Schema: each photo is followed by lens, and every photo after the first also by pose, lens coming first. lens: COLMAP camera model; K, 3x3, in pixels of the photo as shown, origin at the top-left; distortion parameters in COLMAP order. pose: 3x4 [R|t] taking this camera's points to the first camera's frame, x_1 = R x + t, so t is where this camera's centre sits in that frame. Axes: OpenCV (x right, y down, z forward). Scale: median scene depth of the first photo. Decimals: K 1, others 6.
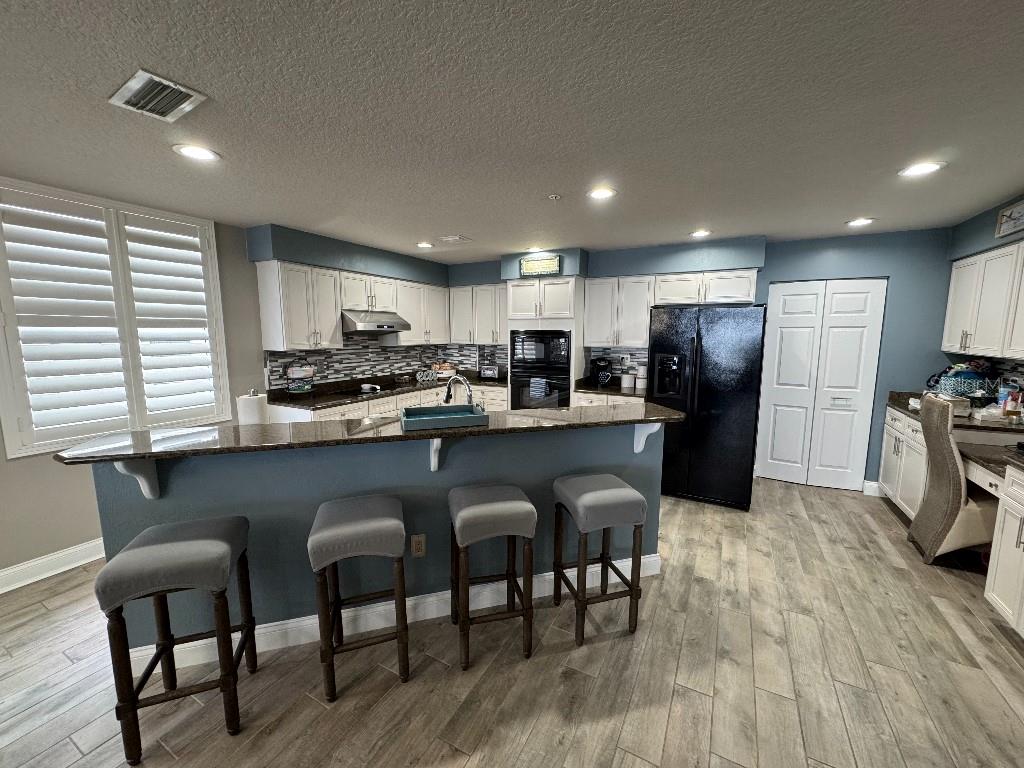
lens RADIAL K [[403.5, 0, 515.6], [0, 403.5, 385.9], [0, 0, 1]] dist [-0.000528, -0.000004]
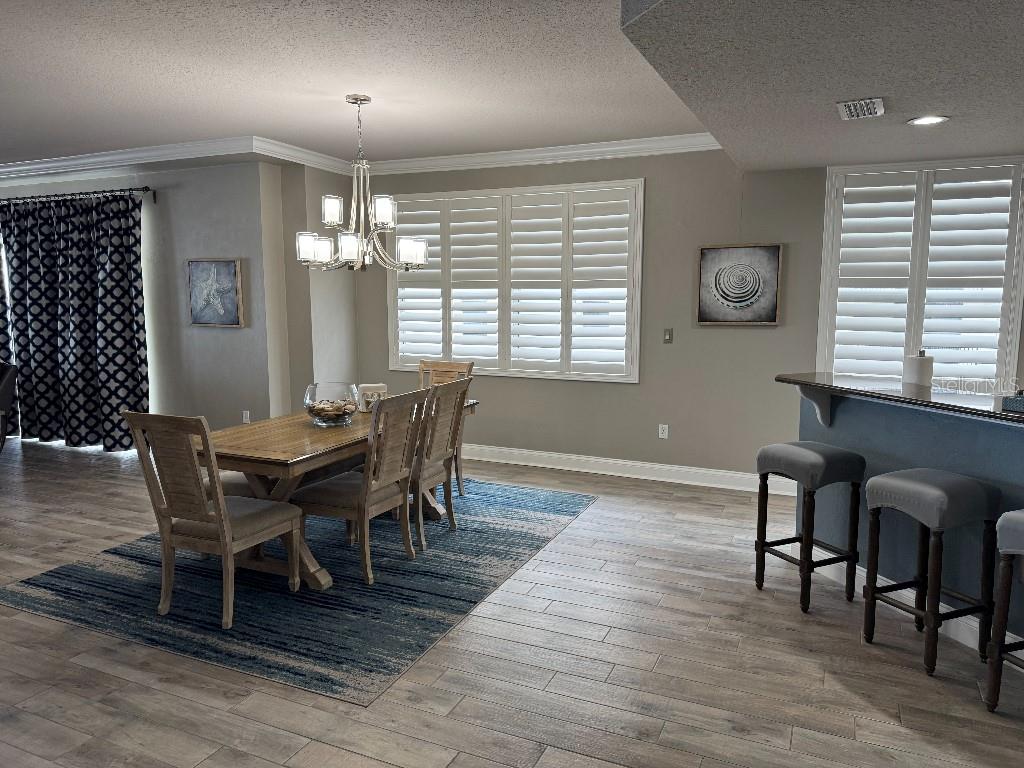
lens RADIAL K [[729.6, 0, 512.0], [0, 729.6, 384.0], [0, 0, 1]] dist [0.071096, -0.091742]
pose [[0.063055, 0.122160, -0.990505, 0.763186], [-0.134305, 0.984491, 0.112868, 0.015836], [0.988932, 0.125913, 0.078484, -0.088980]]
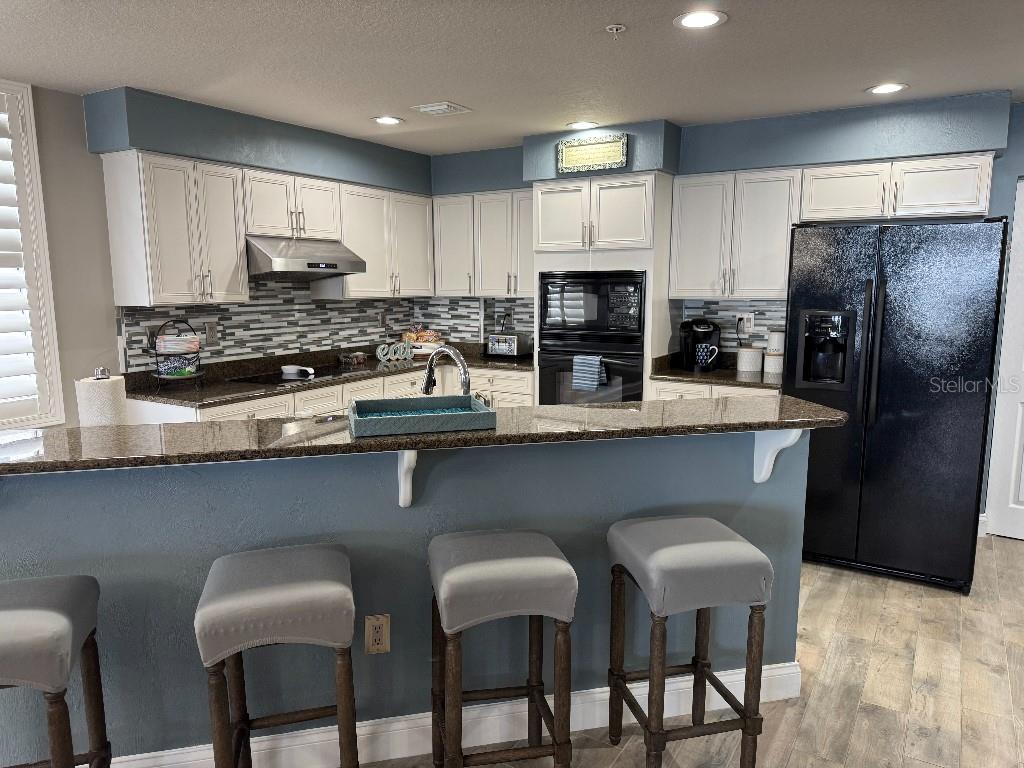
lens RADIAL K [[713.5, 0, 509.5], [0, 713.5, 389.2], [0, 0, 1]] dist [0.084831, -0.101922]
pose [[0.998308, 0.003320, -0.058058, 0.008170], [-0.002000, 0.999739, 0.022779, 0.010033], [0.058119, -0.022625, 0.998053, -0.023375]]
